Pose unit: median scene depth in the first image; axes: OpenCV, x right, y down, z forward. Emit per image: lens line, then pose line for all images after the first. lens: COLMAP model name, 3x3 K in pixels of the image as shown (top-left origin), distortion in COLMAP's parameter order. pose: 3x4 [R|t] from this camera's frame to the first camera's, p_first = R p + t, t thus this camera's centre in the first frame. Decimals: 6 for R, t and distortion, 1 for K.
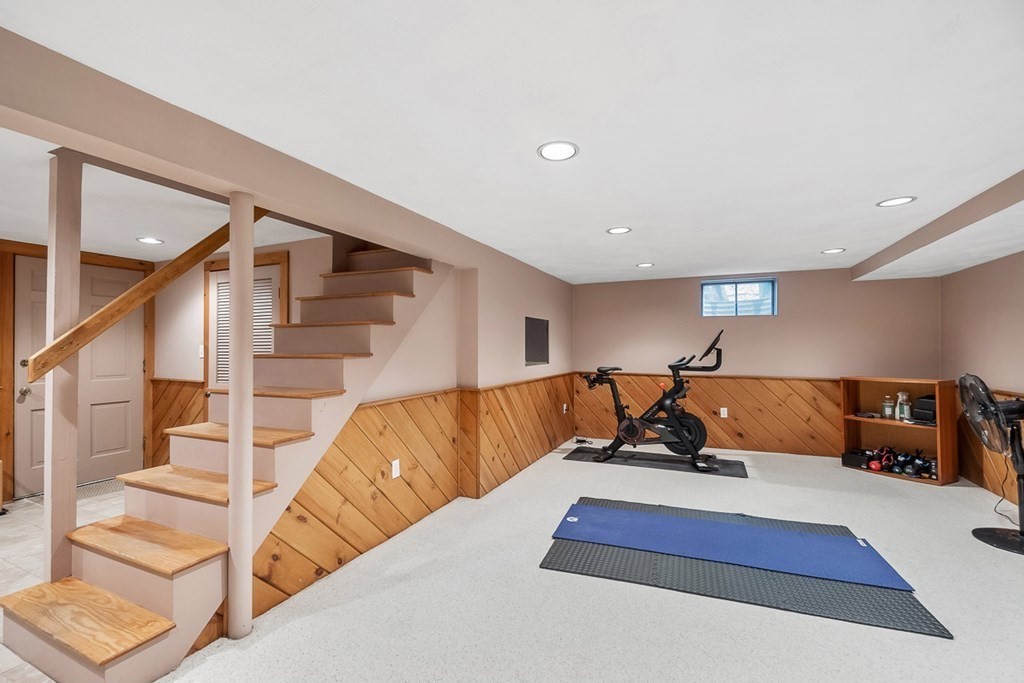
lens RADIAL K [[445.4, 0, 509.9], [0, 445.4, 342.7], [0, 0, 1]] dist [-0.002693, -0.000564]
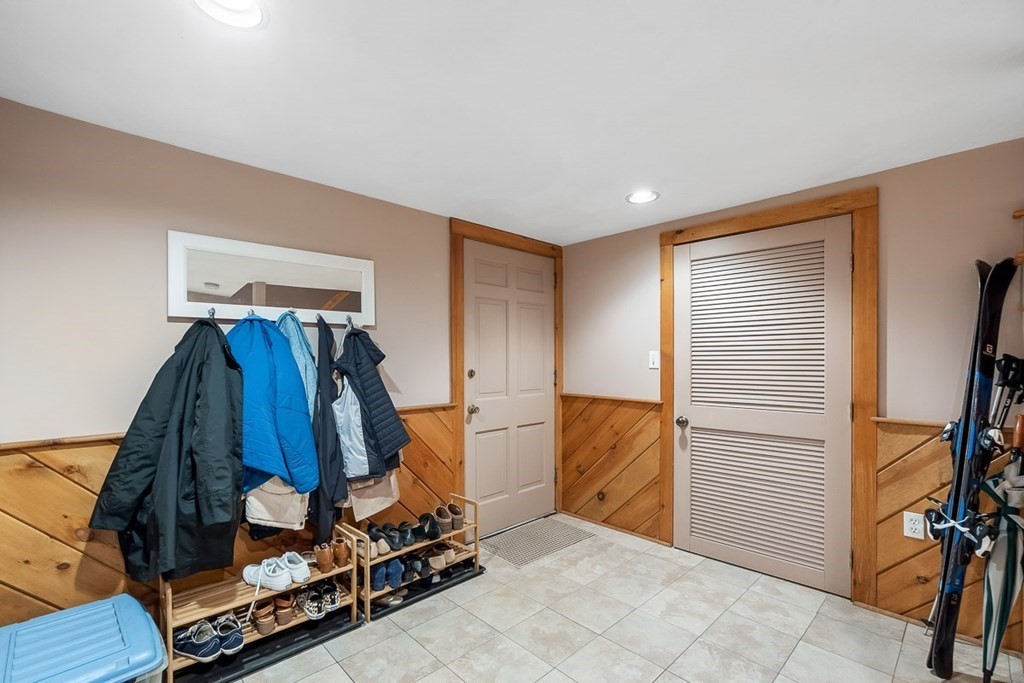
lens RADIAL K [[445.4, 0, 512.5], [0, 445.4, 359.8], [0, 0, 1]] dist [-0.002693, -0.000564]
pose [[0.935191, 0.001332, -0.354142, -0.661597], [0.002234, 0.999951, 0.009661, 0.012764], [0.354138, -0.009826, 0.935142, 0.252184]]
